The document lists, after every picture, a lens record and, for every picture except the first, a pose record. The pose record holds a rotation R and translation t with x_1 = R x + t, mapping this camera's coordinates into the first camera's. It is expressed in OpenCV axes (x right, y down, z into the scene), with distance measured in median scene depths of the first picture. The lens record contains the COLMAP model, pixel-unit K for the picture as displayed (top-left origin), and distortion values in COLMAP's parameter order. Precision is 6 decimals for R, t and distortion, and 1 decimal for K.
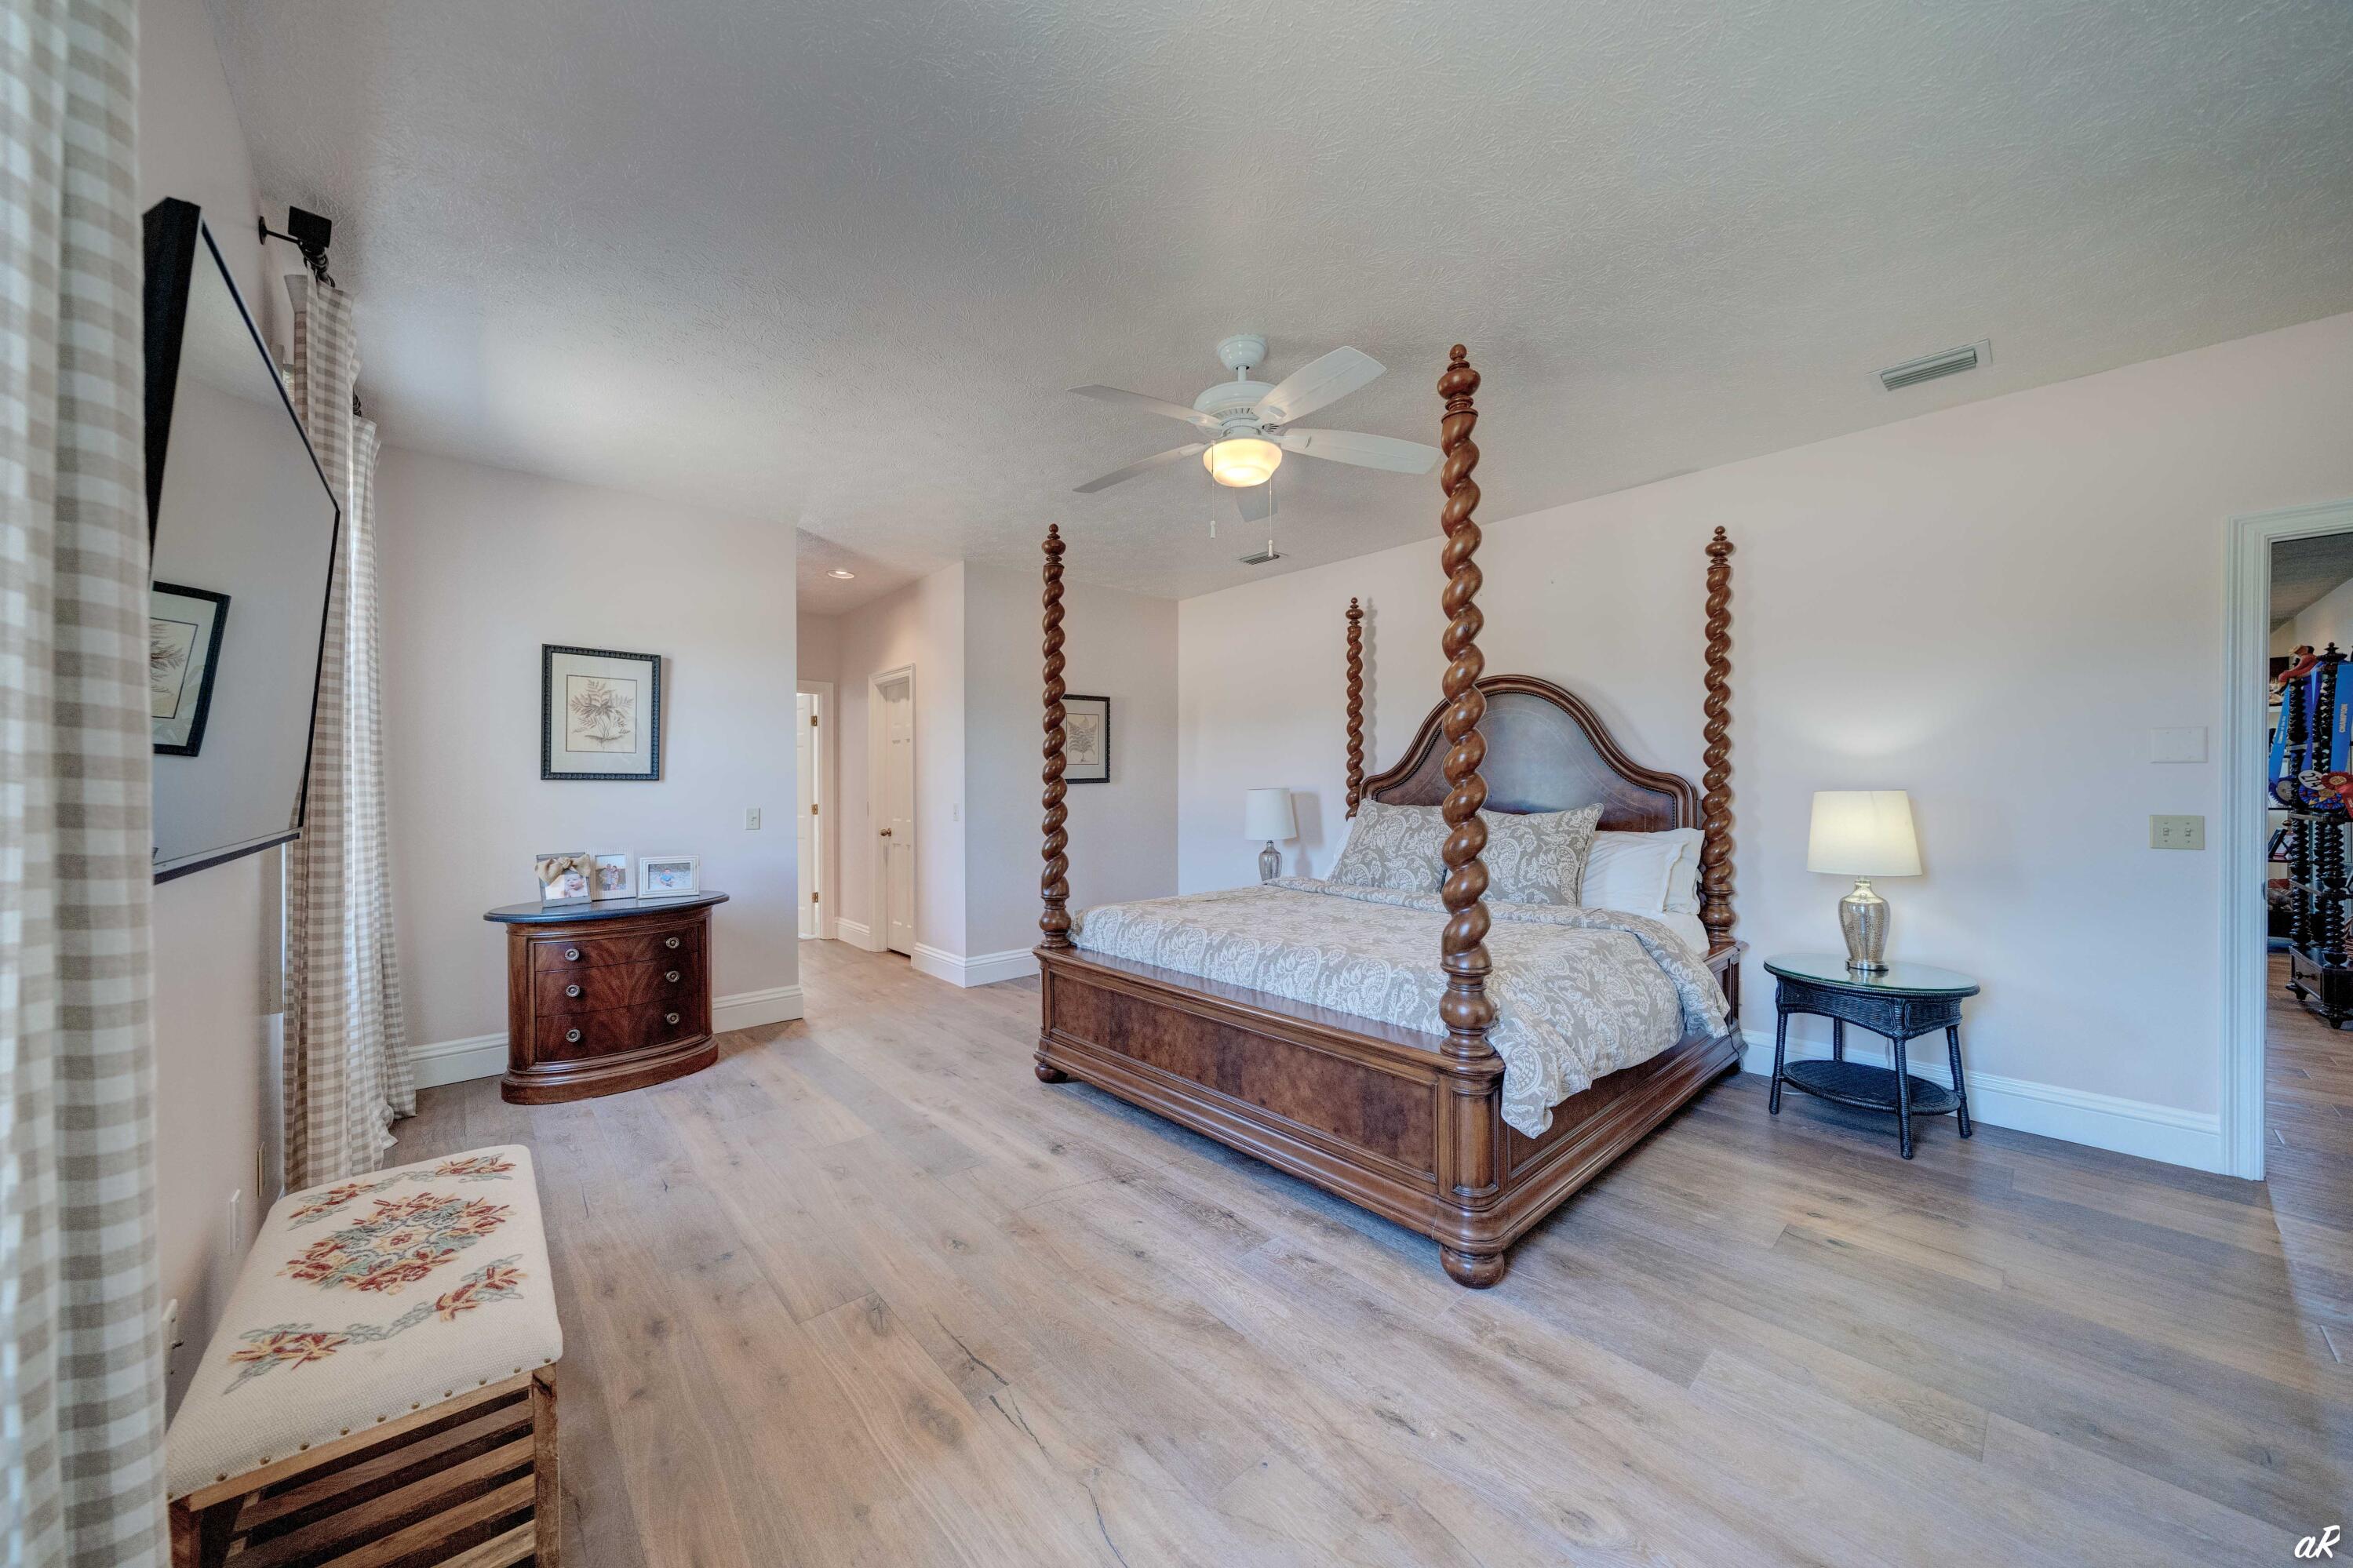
lens RADIAL K [[815.1, 0, 1164.7], [0, 815.1, 795.3], [0, 0, 1]] dist [-0.005425, -0.000096]
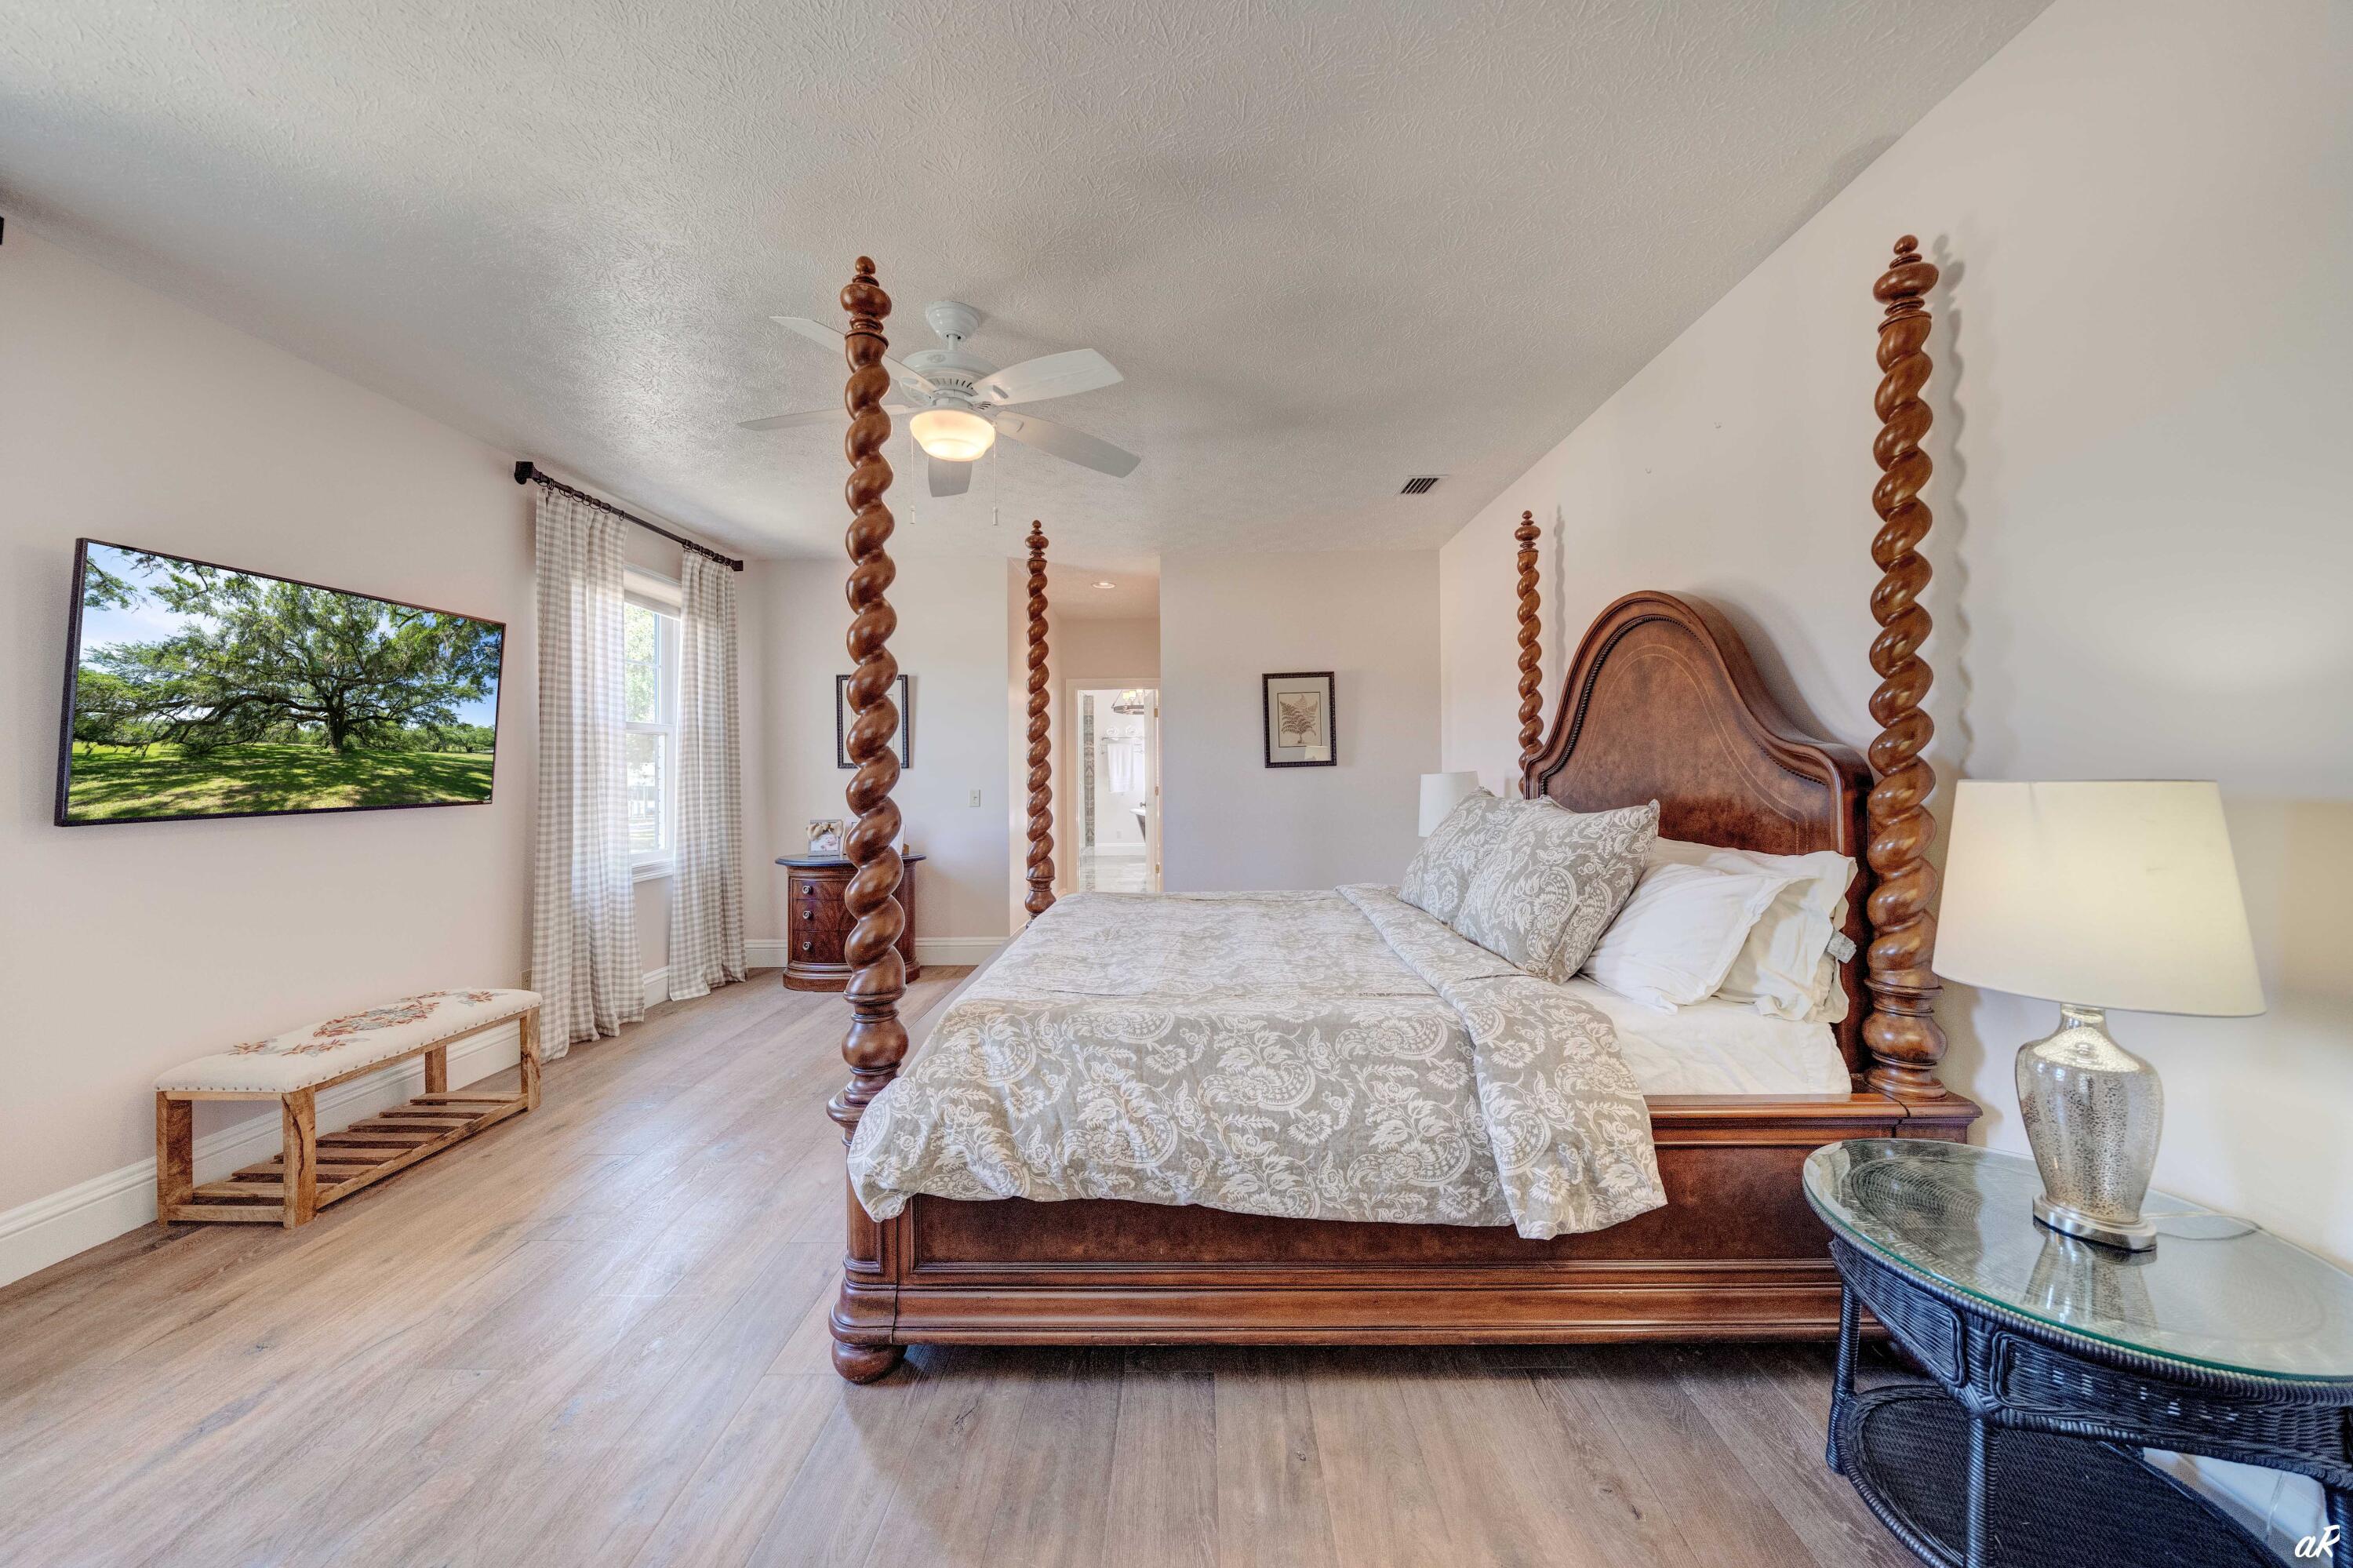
lens RADIAL K [[815.2, 0, 1172.4], [0, 815.2, 767.0], [0, 0, 1]] dist [-0.005425, -0.000096]
pose [[0.736559, -0.007666, -0.676330, 0.689516], [-0.000728, 0.999926, -0.012128, -0.005116], [0.676373, 0.009425, 0.736499, 0.351294]]
